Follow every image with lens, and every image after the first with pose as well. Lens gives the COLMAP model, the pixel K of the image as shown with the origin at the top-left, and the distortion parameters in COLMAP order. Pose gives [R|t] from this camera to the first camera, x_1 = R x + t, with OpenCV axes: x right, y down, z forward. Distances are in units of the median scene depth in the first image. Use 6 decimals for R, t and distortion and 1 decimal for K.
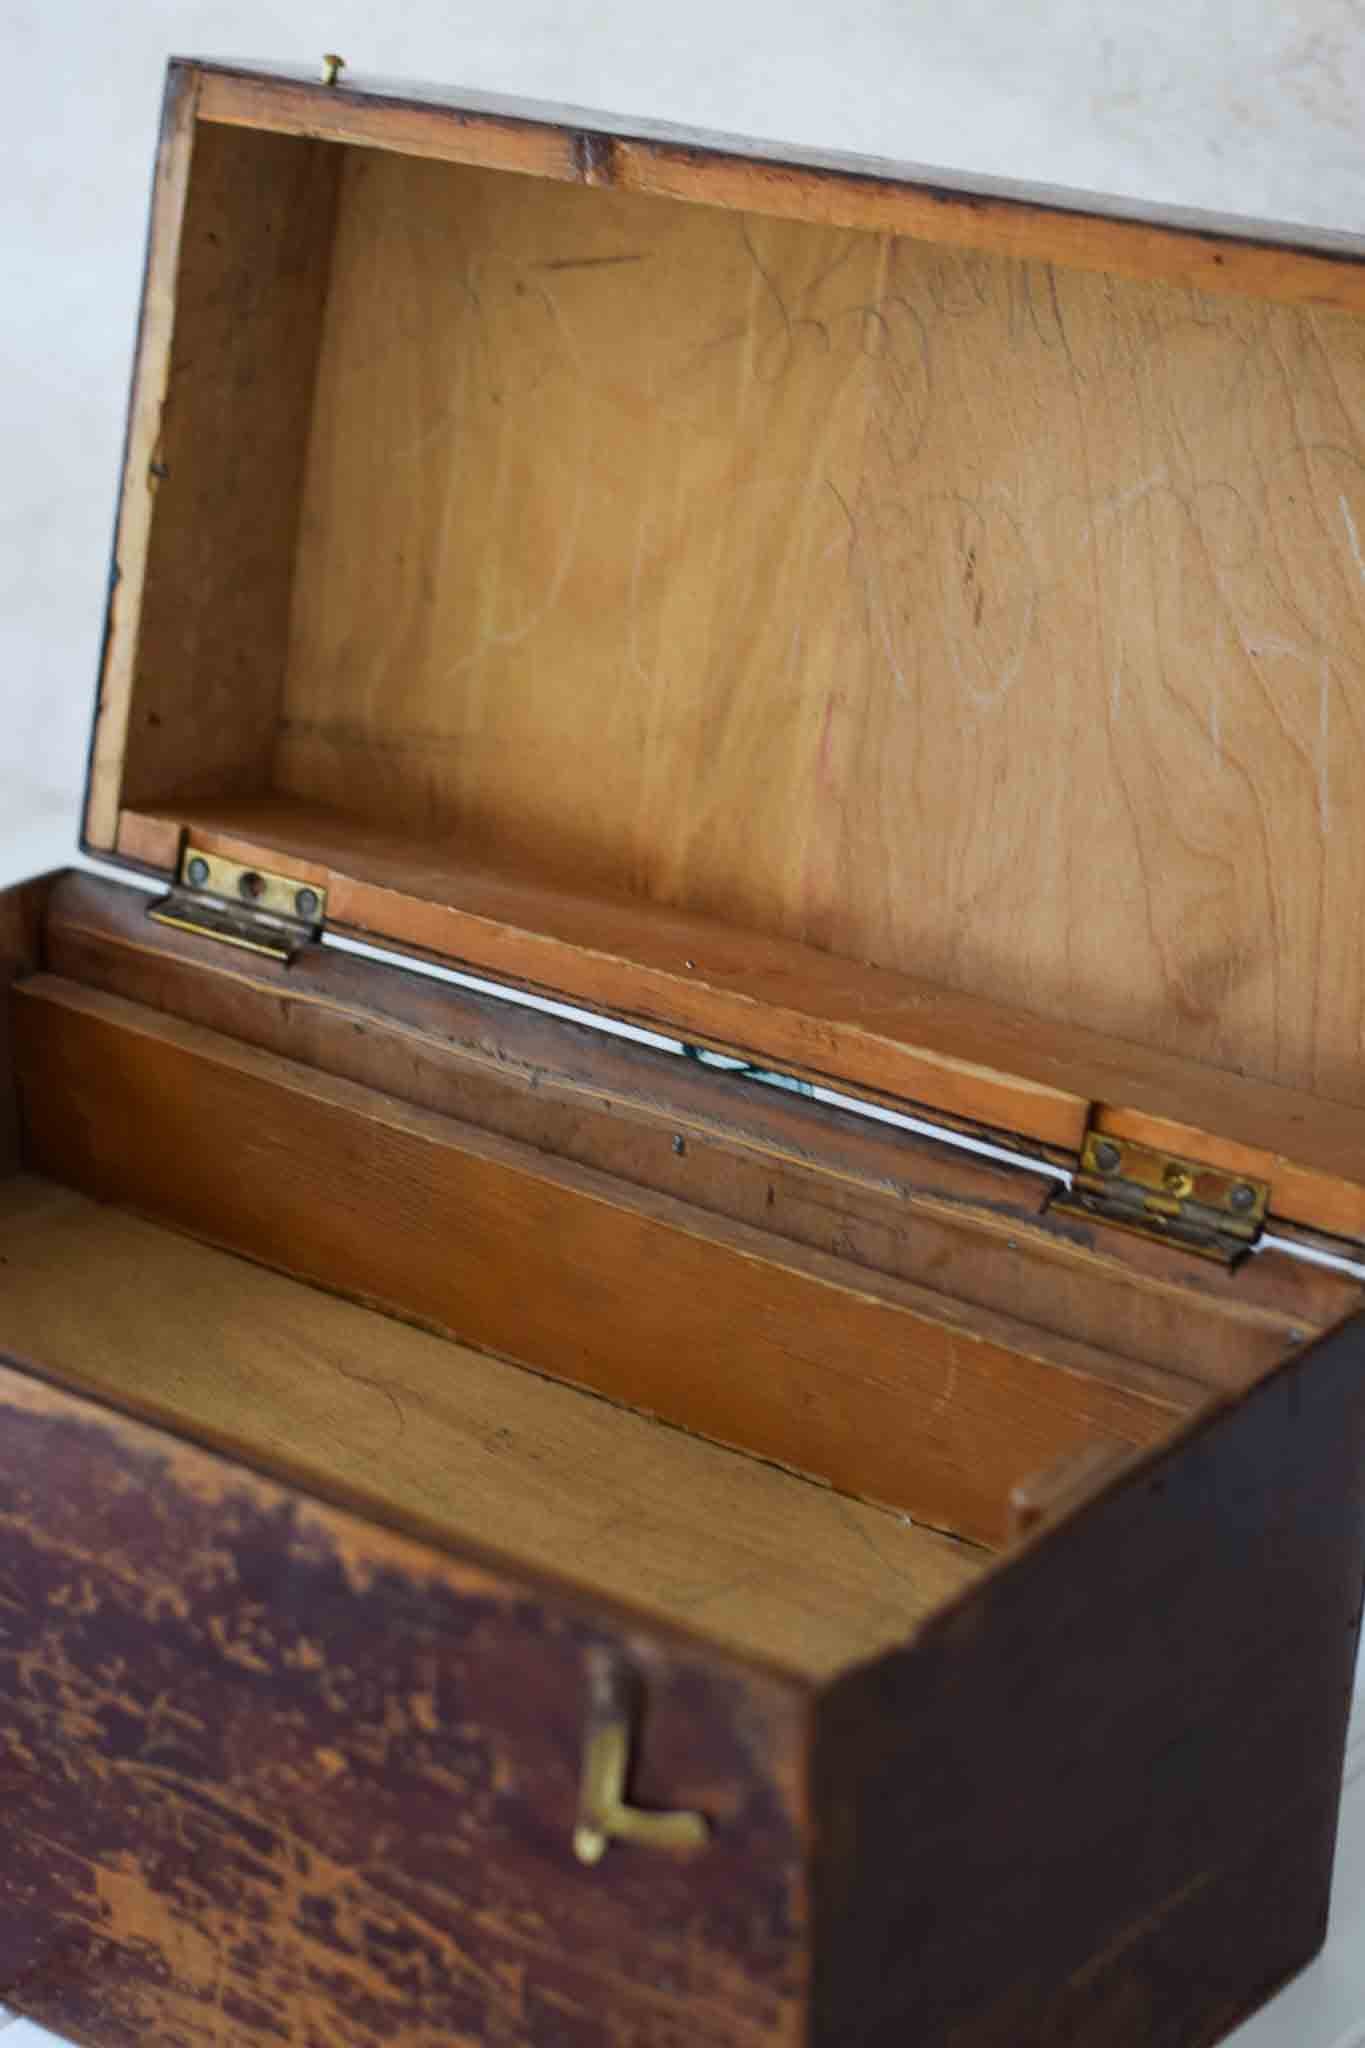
lens RADIAL K [[4754.7, 0, 680.6], [0, 4754.7, 1023.5], [0, 0, 1]] dist [-0.133539, 0.000000]
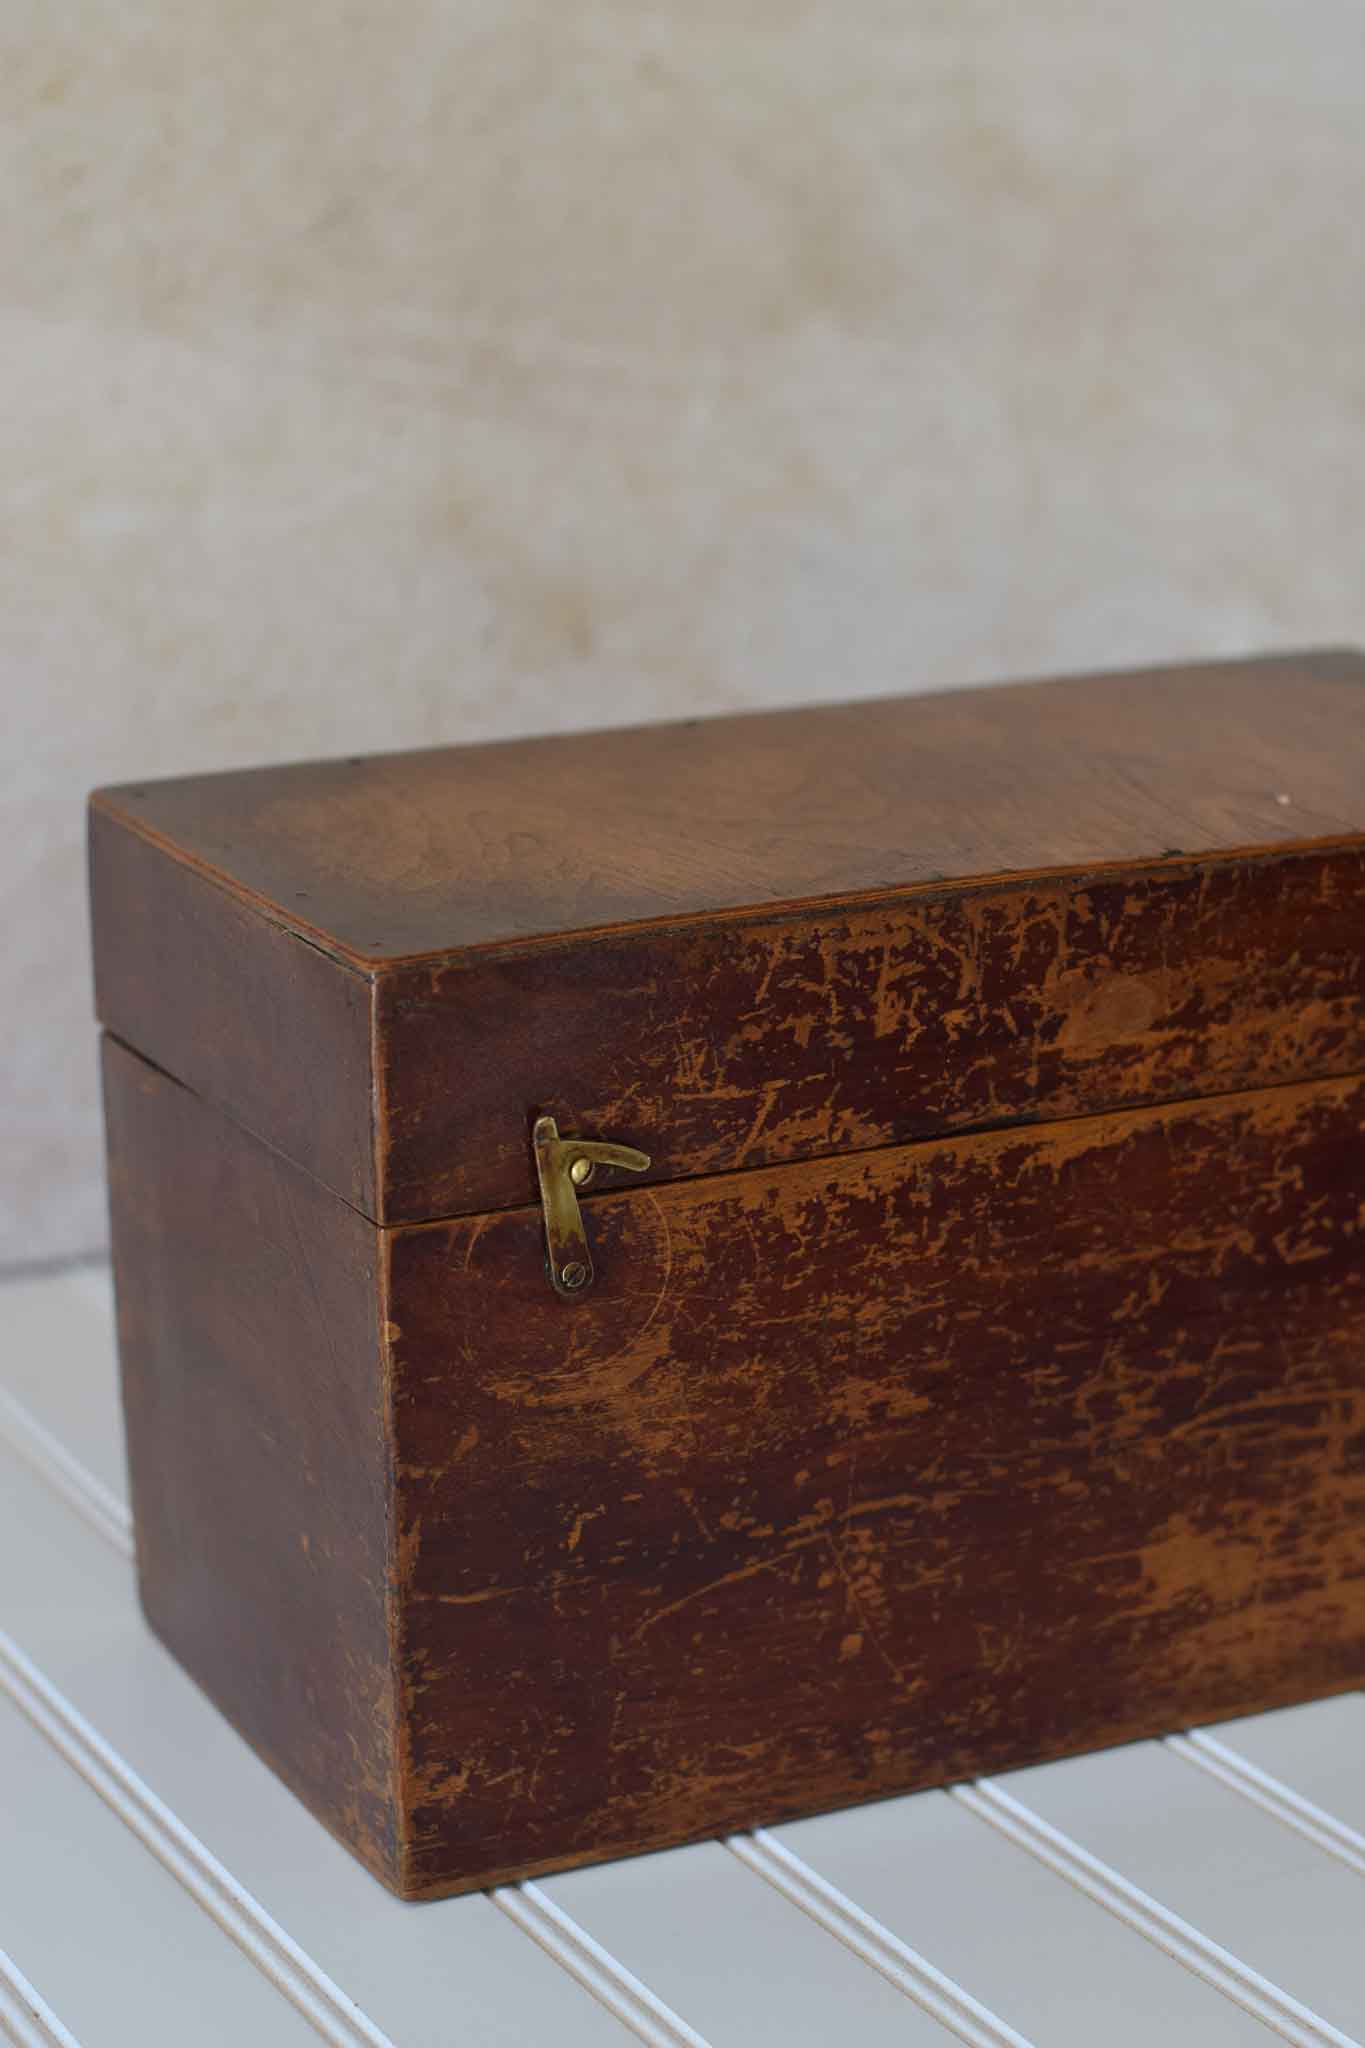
lens RADIAL K [[4754.7, 0, 681.7], [0, 4754.7, 1046.0], [0, 0, 1]] dist [-0.133539, 0.000000]
pose [[0.454008, -0.251549, 0.854752, -1.197212], [0.390859, 0.918316, 0.062647, -0.057539], [-0.800691, 0.305645, 0.515243, 0.463783]]
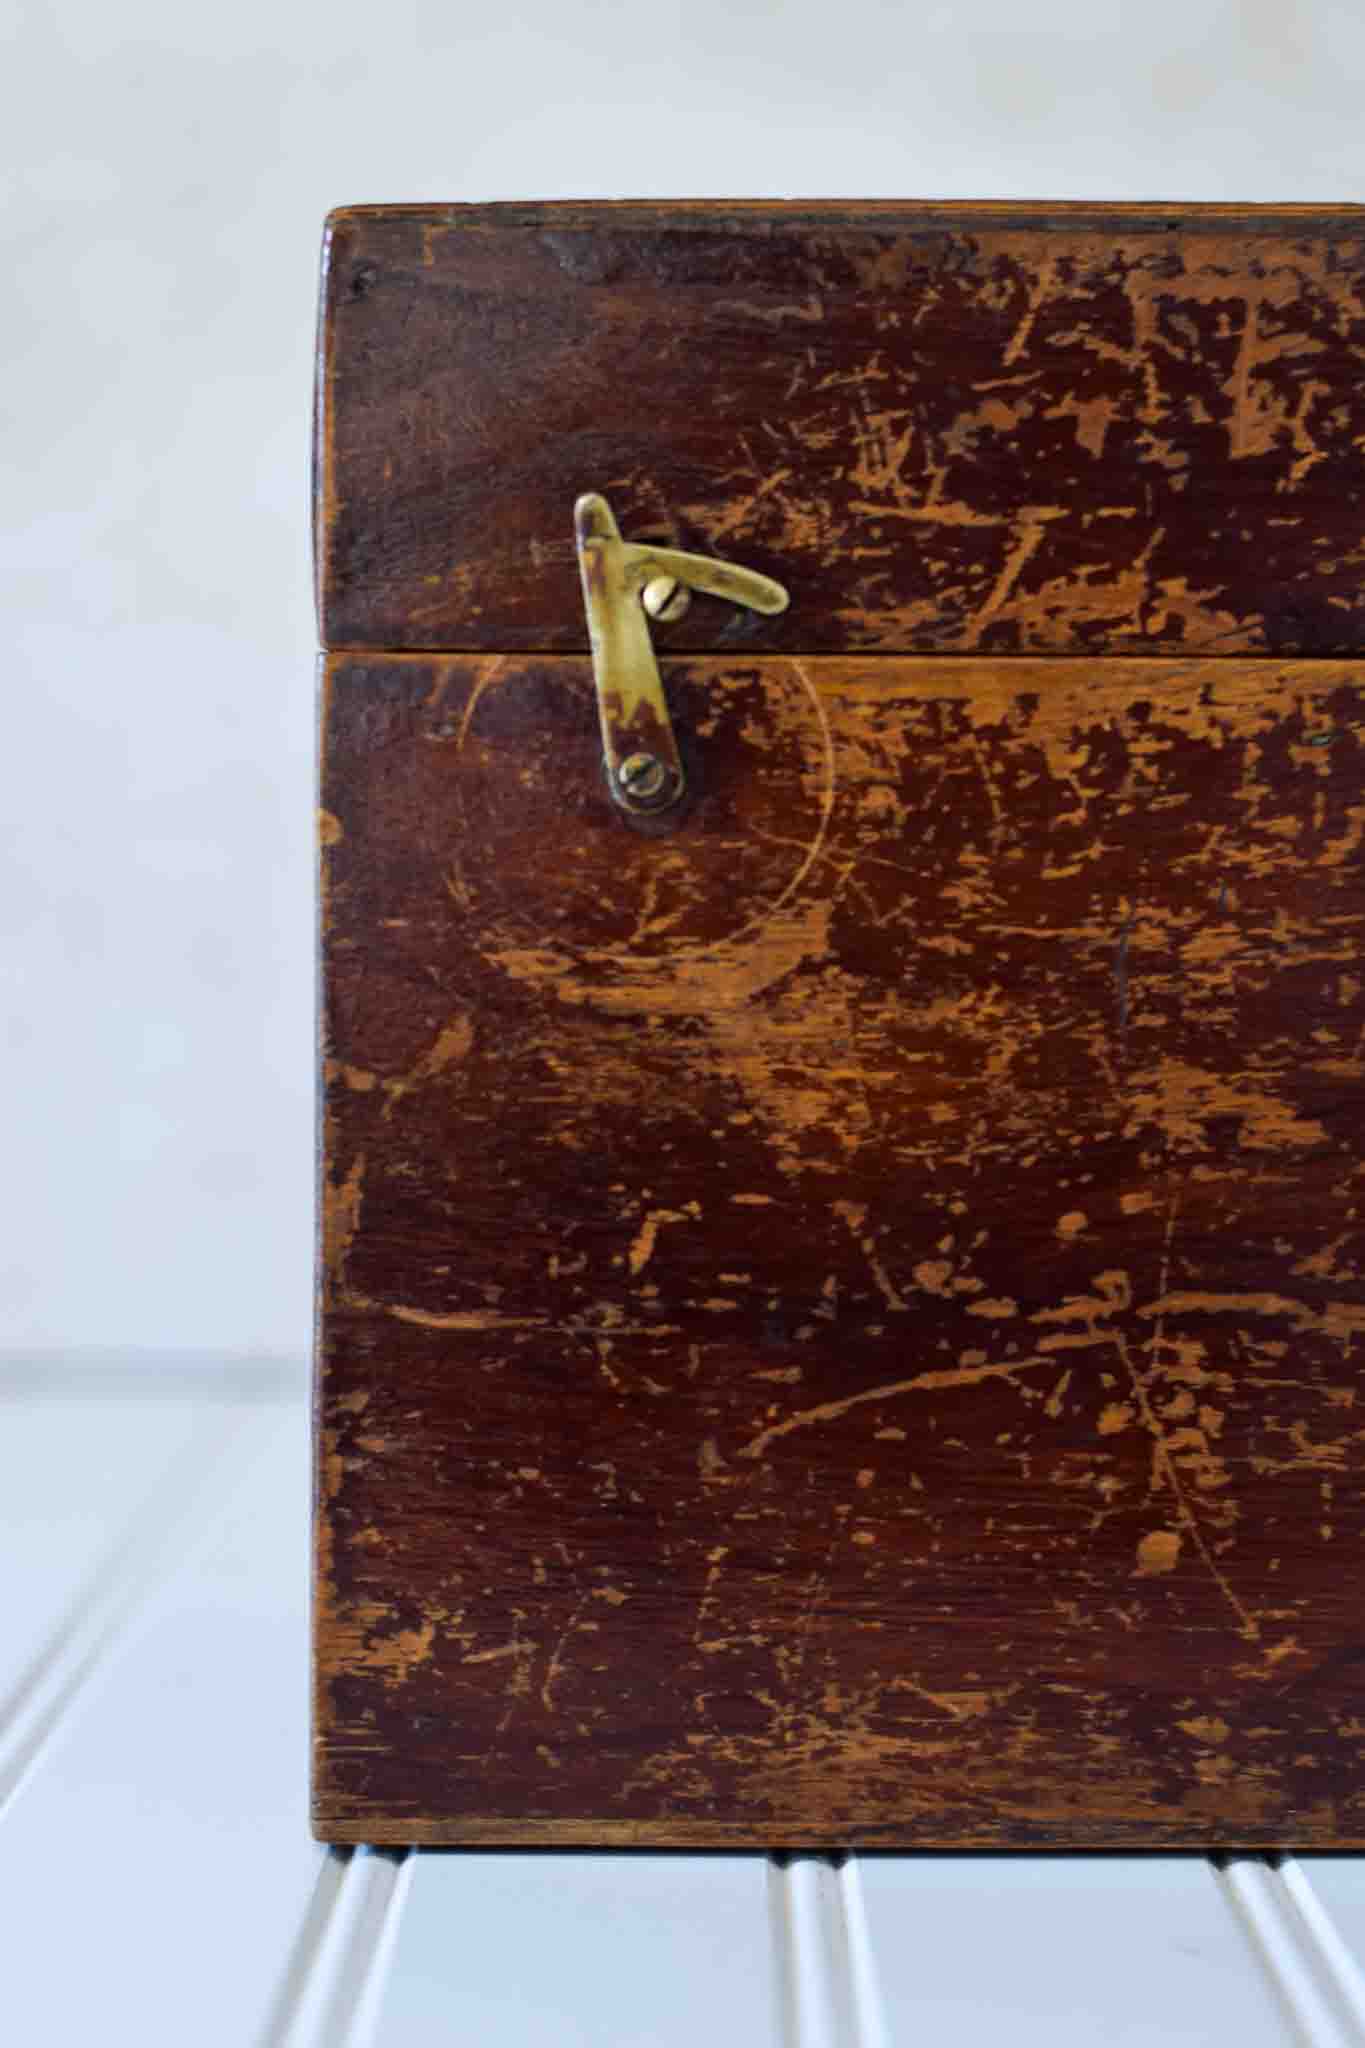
lens RADIAL K [[4754.7, 0, 792.4], [0, 4754.7, 1036.7], [0, 0, 1]] dist [-0.133539, 0.000000]
pose [[0.797243, -0.031792, 0.602821, -0.650166], [0.247019, 0.928358, -0.277728, 0.280669], [-0.550804, 0.370325, 0.747980, 0.578291]]
